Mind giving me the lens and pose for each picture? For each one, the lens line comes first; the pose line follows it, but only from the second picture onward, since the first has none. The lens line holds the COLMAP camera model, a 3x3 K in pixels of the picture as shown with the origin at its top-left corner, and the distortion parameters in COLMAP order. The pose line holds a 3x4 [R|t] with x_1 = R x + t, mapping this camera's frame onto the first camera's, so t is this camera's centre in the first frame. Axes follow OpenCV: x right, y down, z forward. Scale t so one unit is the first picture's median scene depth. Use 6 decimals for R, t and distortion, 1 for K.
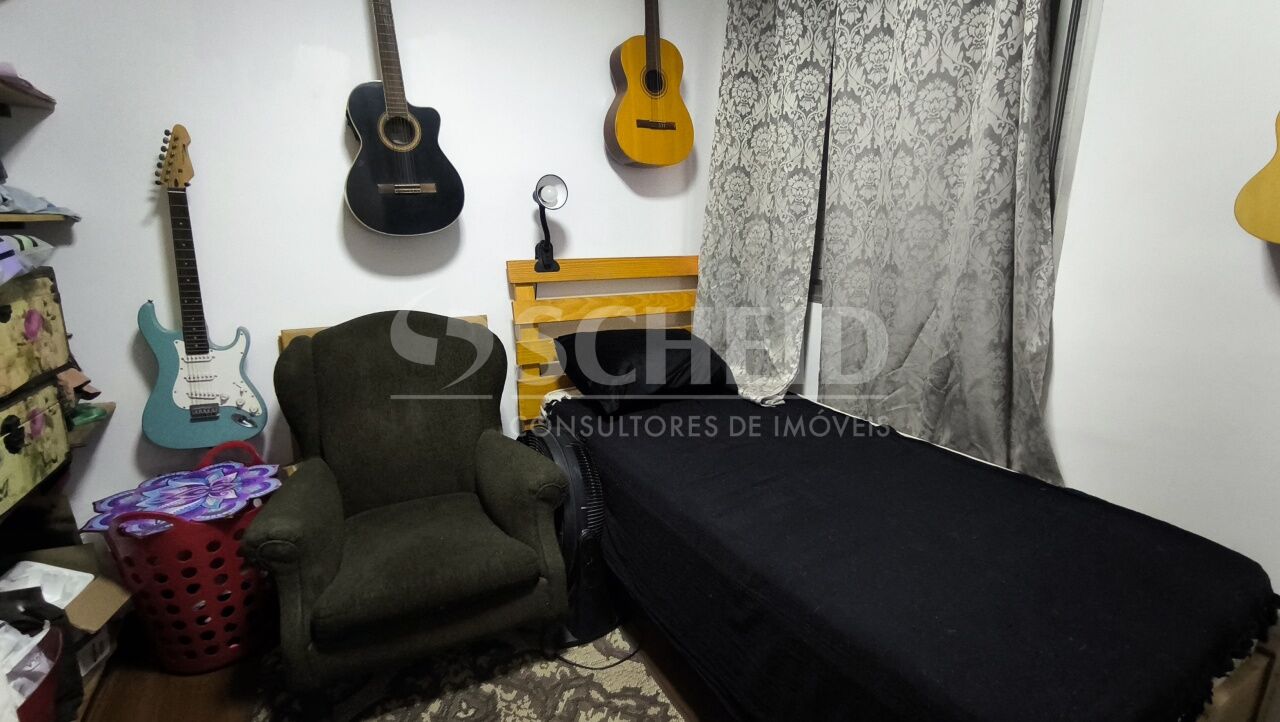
lens RADIAL K [[565.3, 0, 645.4], [0, 565.3, 362.1], [0, 0, 1]] dist [-0.007974, 0.004792]
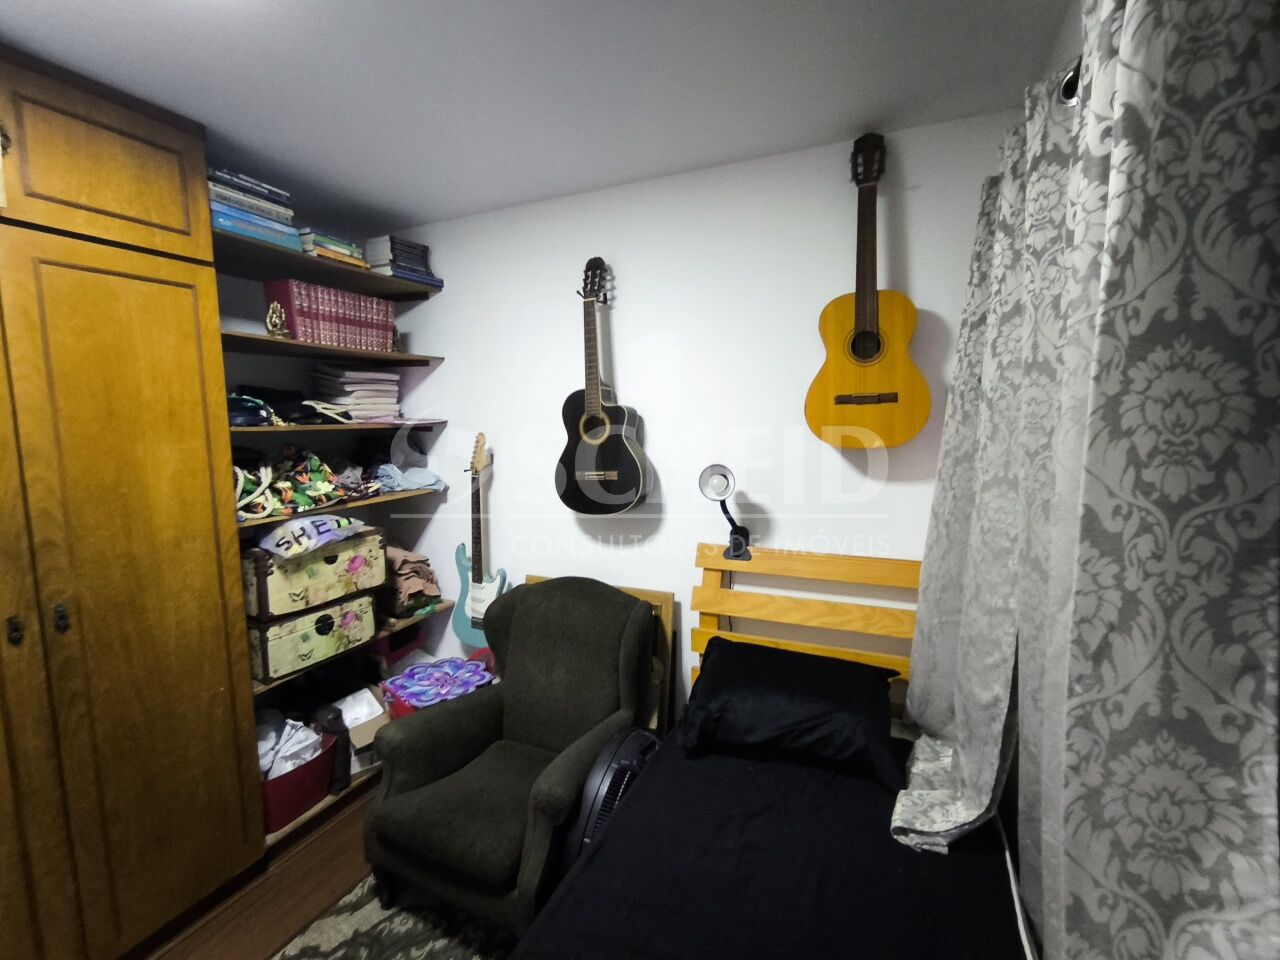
lens RADIAL K [[578.9, 0, 644.1], [0, 578.9, 480.0], [0, 0, 1]] dist [-0.011359, 0.004193]
pose [[0.595059, 0.076698, -0.800014, 0.635288], [-0.178931, 0.983095, -0.038841, -0.295726], [0.783511, 0.166260, 0.598723, 0.405831]]
